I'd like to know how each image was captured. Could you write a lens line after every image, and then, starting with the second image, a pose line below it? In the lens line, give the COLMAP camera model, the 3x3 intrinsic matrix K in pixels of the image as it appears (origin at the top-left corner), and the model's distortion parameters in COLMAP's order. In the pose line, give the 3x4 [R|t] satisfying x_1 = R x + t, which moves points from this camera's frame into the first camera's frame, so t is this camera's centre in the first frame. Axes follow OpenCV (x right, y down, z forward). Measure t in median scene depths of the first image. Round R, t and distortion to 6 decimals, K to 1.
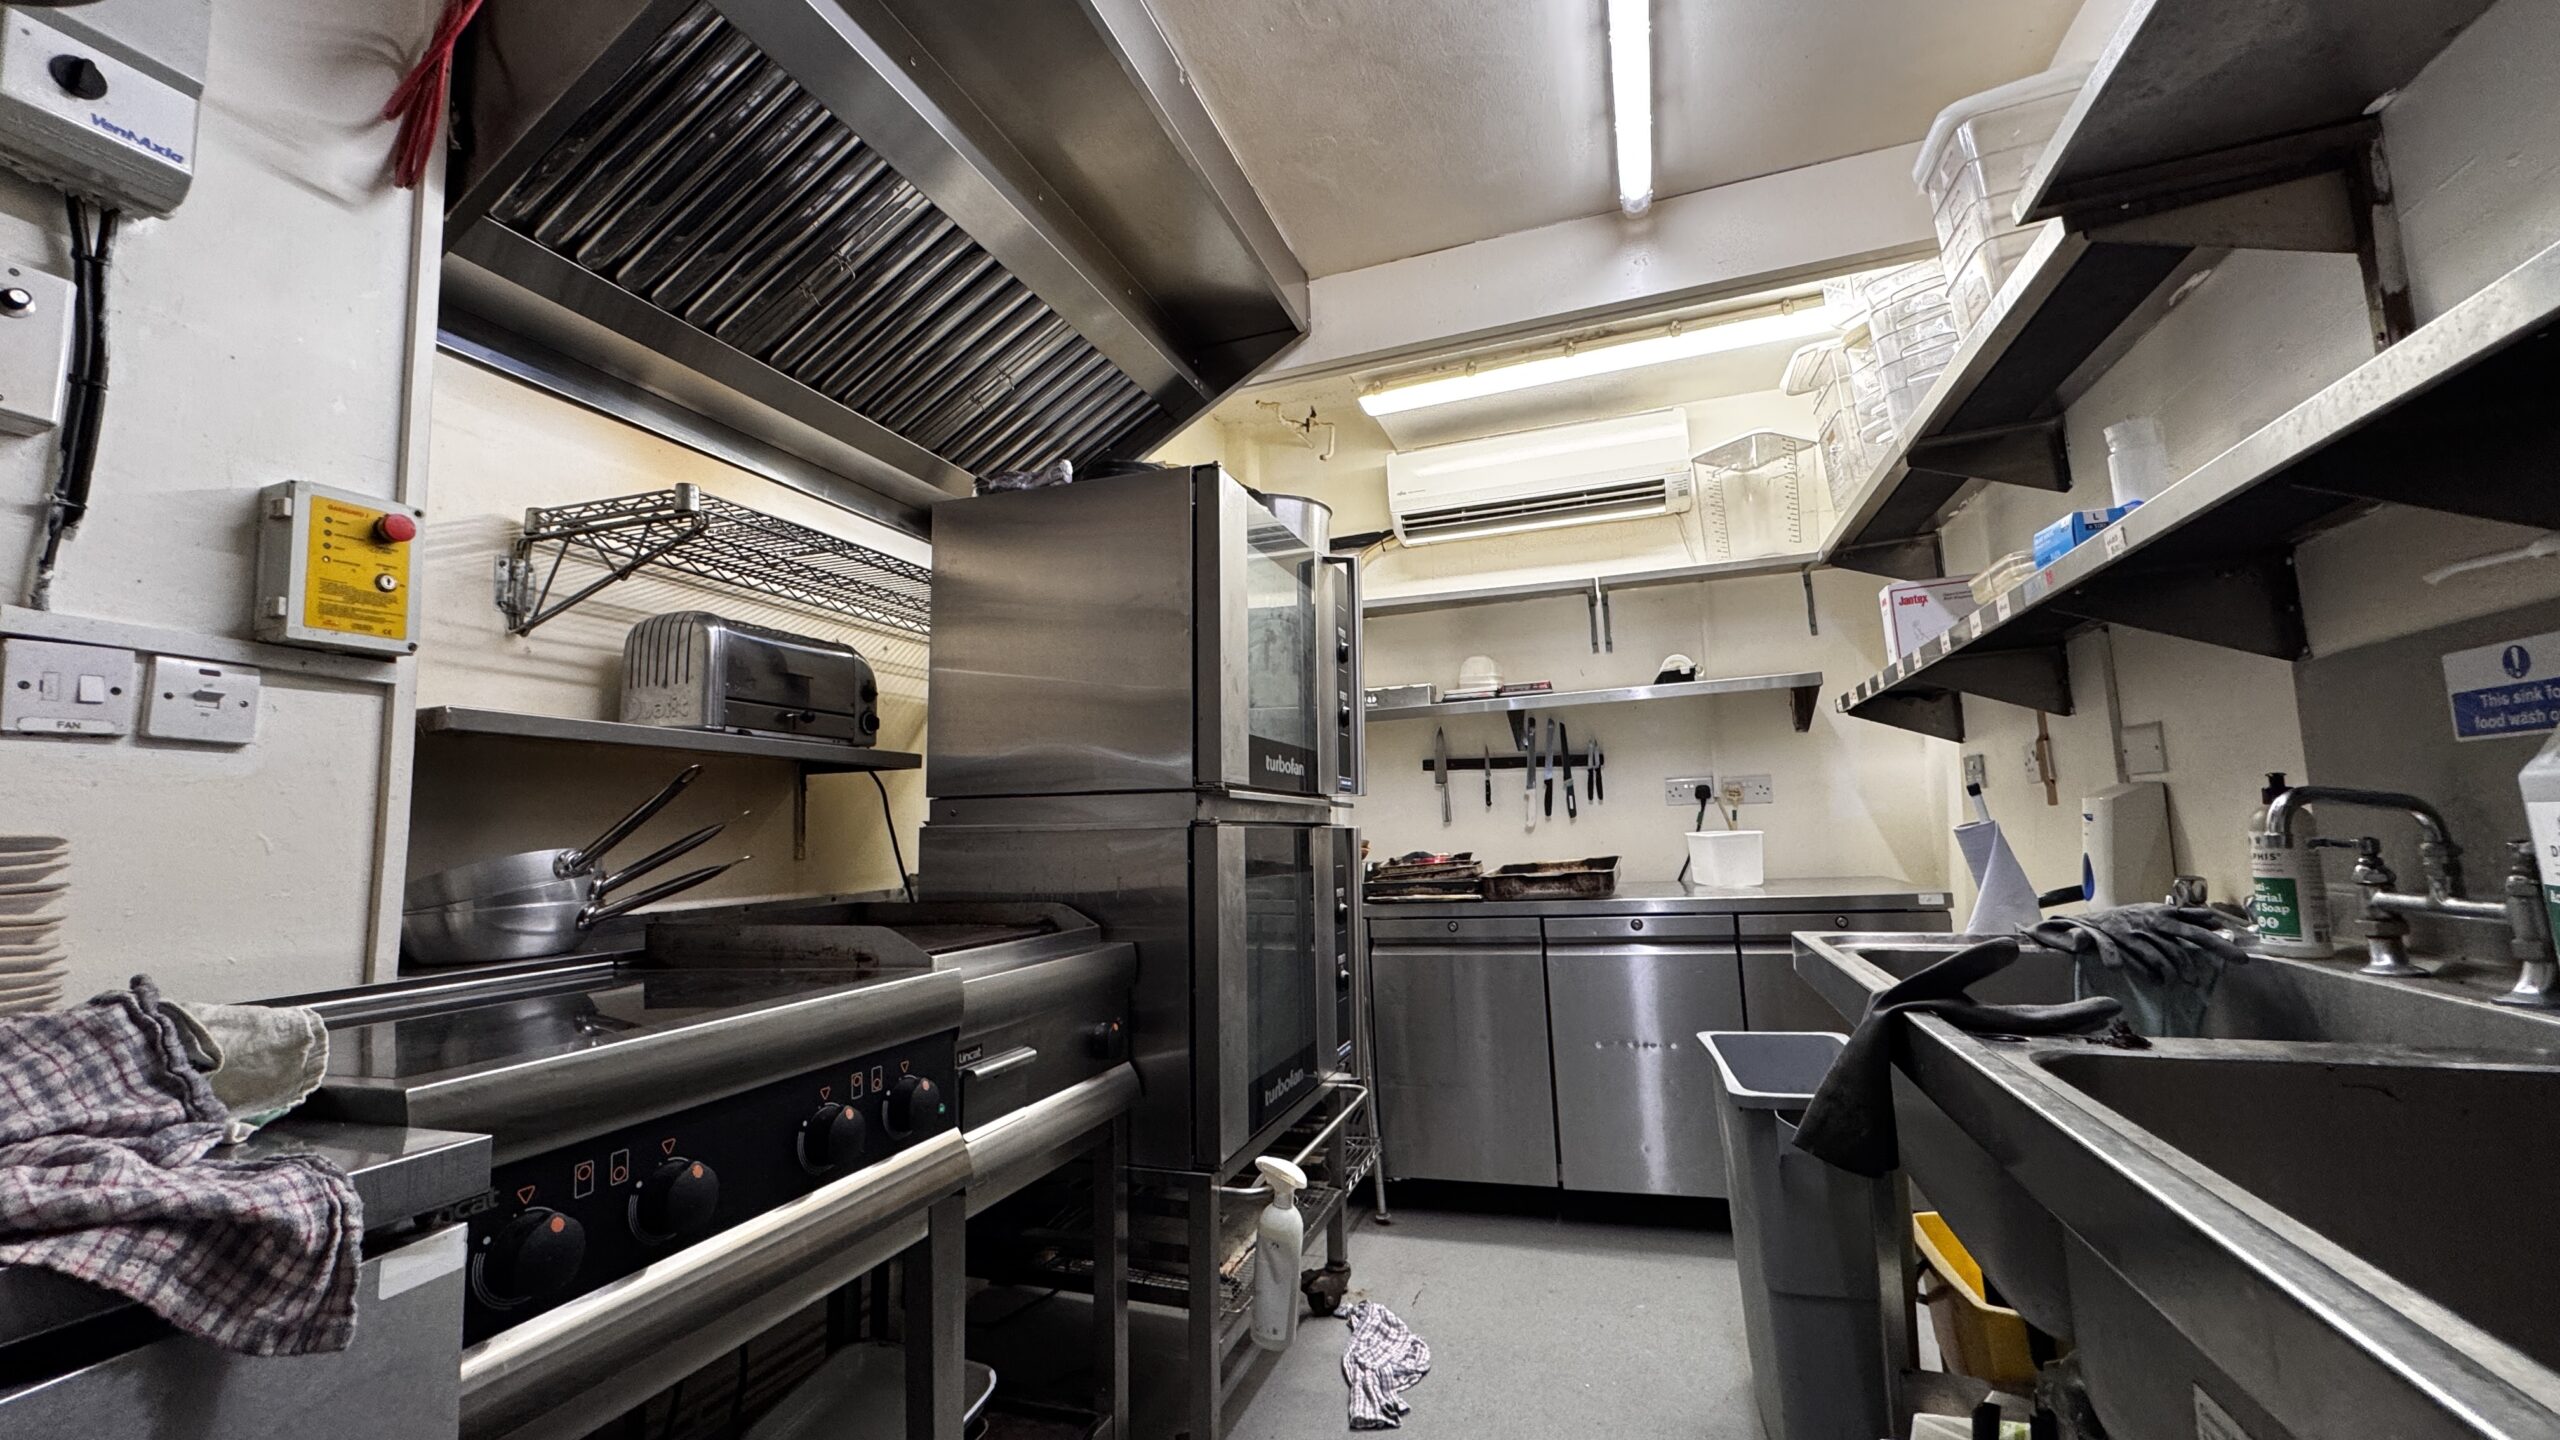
lens RADIAL K [[1012.3, 0, 1280.0], [0, 1012.3, 720.0], [0, 0, 1]] dist [-0.001493, 0.000093]
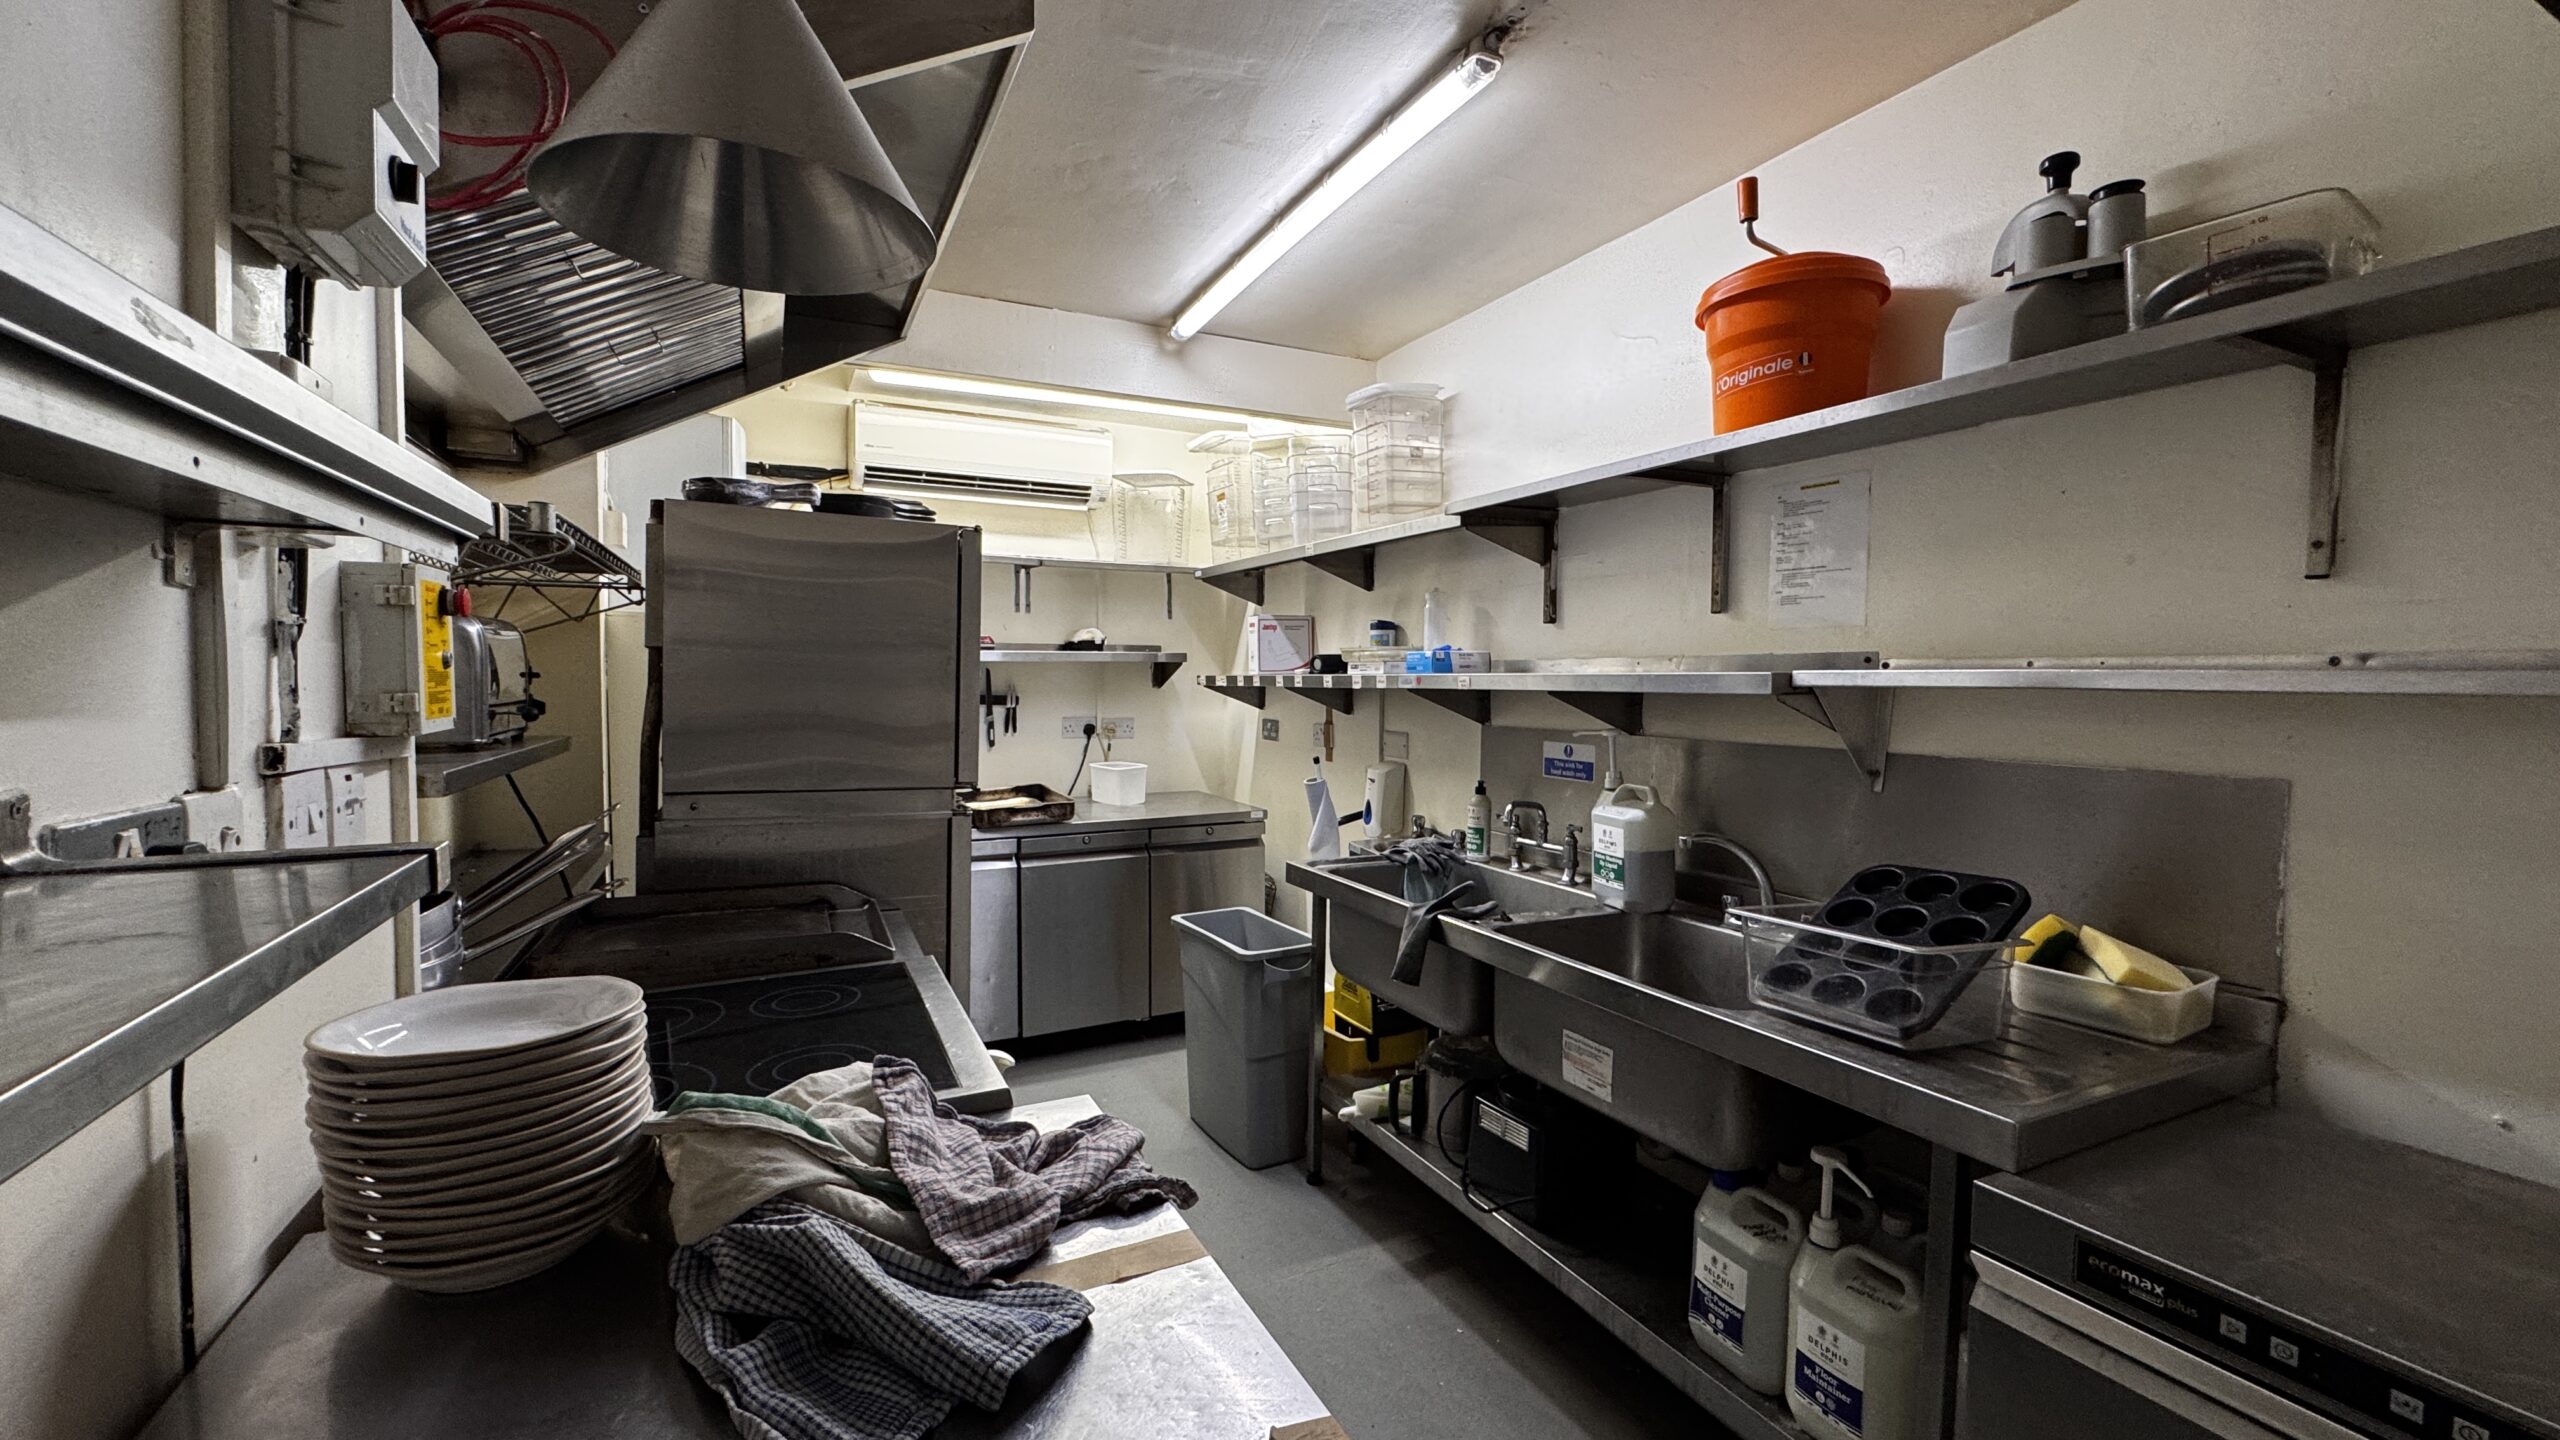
lens RADIAL K [[1012.3, 0, 1280.0], [0, 1012.3, 720.0], [0, 0, 1]] dist [-0.001493, 0.000093]
pose [[0.685654, 0.008485, 0.727878, -0.472279], [-0.114228, 0.988798, 0.096076, -0.121698], [-0.718909, -0.149019, 0.678943, -0.087352]]
